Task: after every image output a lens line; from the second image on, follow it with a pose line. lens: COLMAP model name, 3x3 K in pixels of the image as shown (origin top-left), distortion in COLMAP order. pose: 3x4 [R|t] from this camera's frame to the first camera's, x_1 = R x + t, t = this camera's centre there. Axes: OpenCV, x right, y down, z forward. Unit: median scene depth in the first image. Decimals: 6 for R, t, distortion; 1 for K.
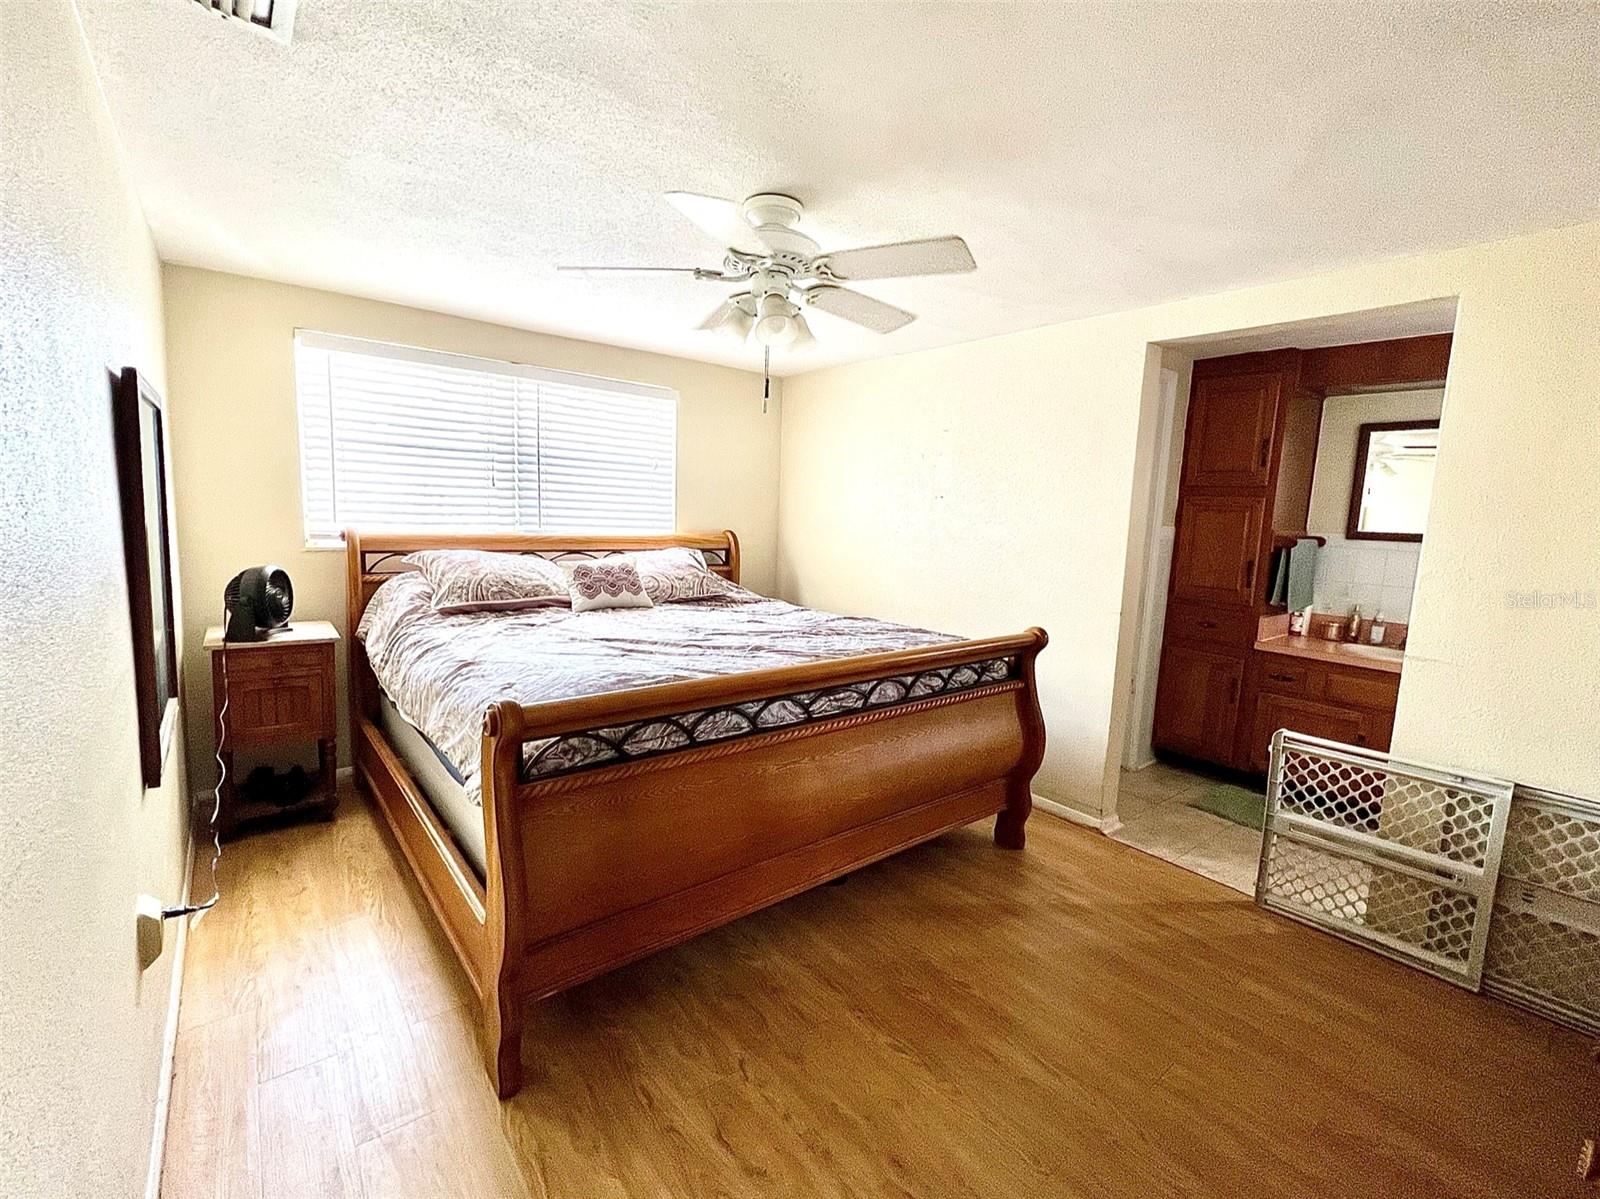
lens RADIAL K [[707.5, 0, 800.0], [0, 707.5, 599.5], [0, 0, 1]] dist [0.000327, 0.000014]
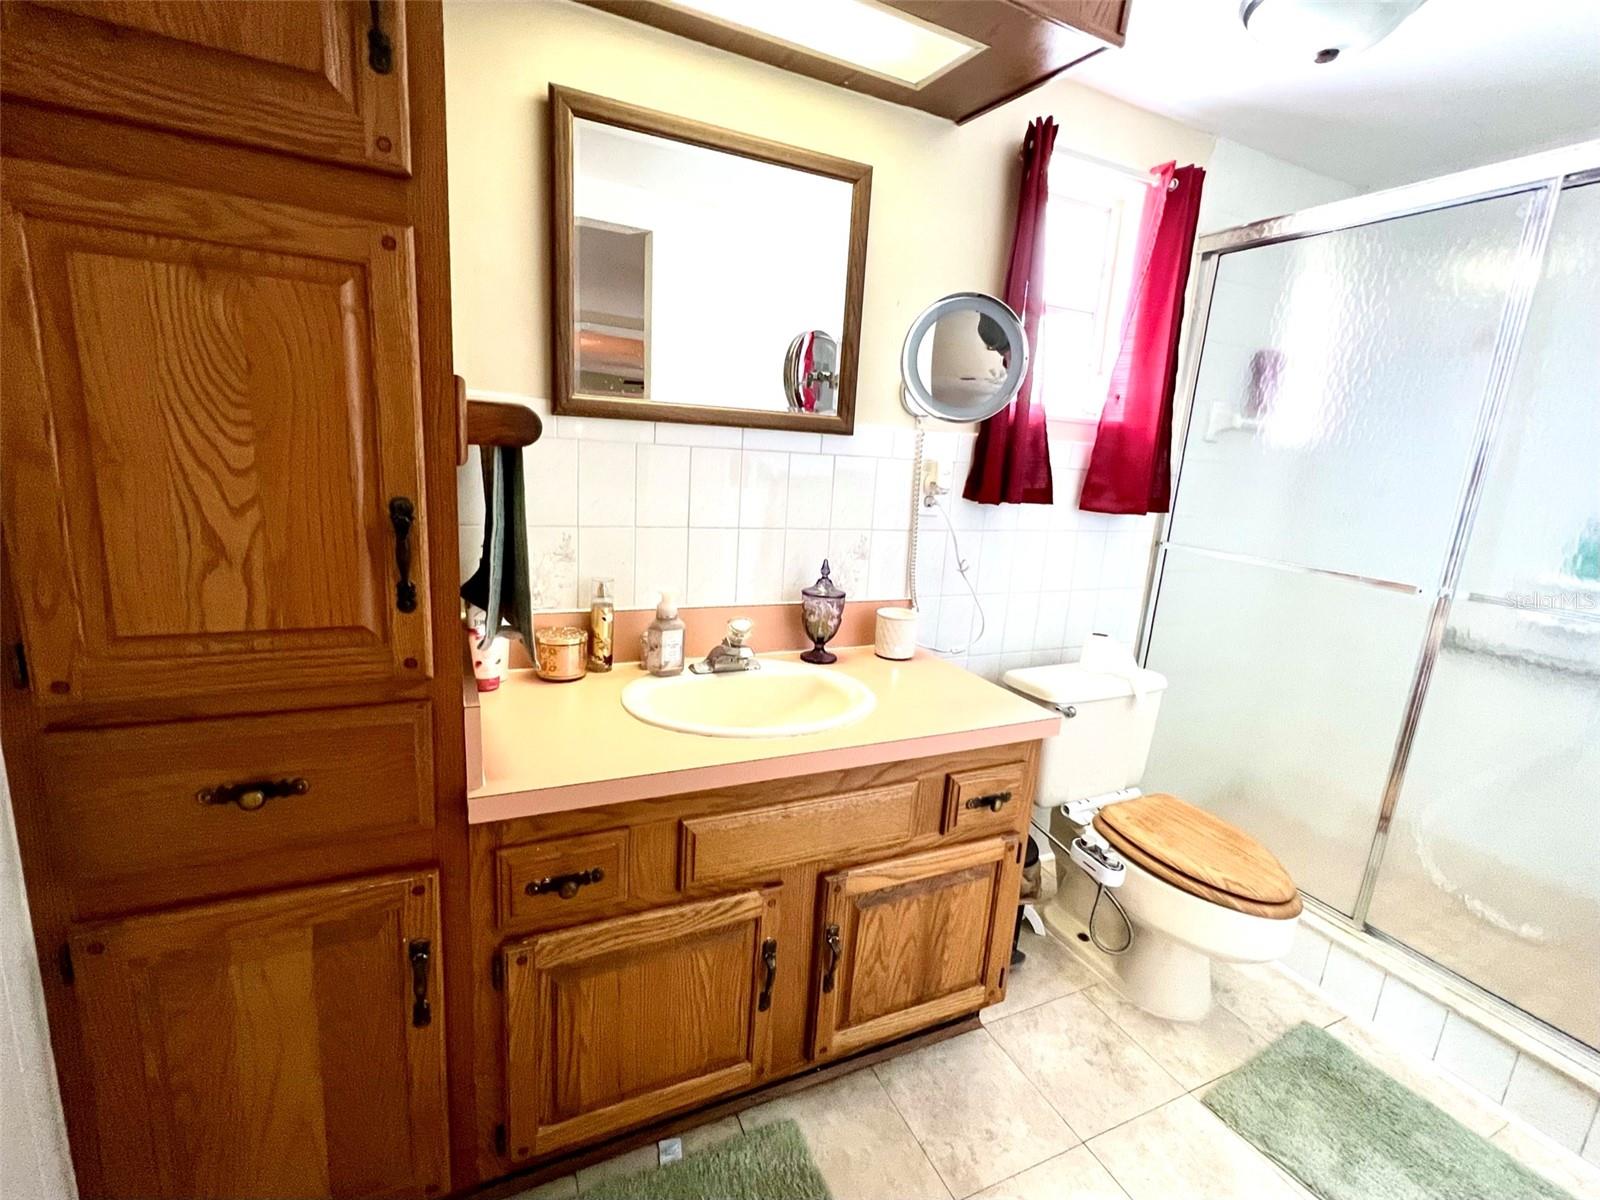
lens RADIAL K [[708.6, 0, 800.0], [0, 708.6, 600.0], [0, 0, 1]] dist [-0.000171, 0.000022]
pose [[0.250828, -0.232209, 0.939768, 0.442575], [0.060709, 0.972666, 0.224134, -0.069854], [-0.966126, 0.000834, 0.258069, 0.816804]]
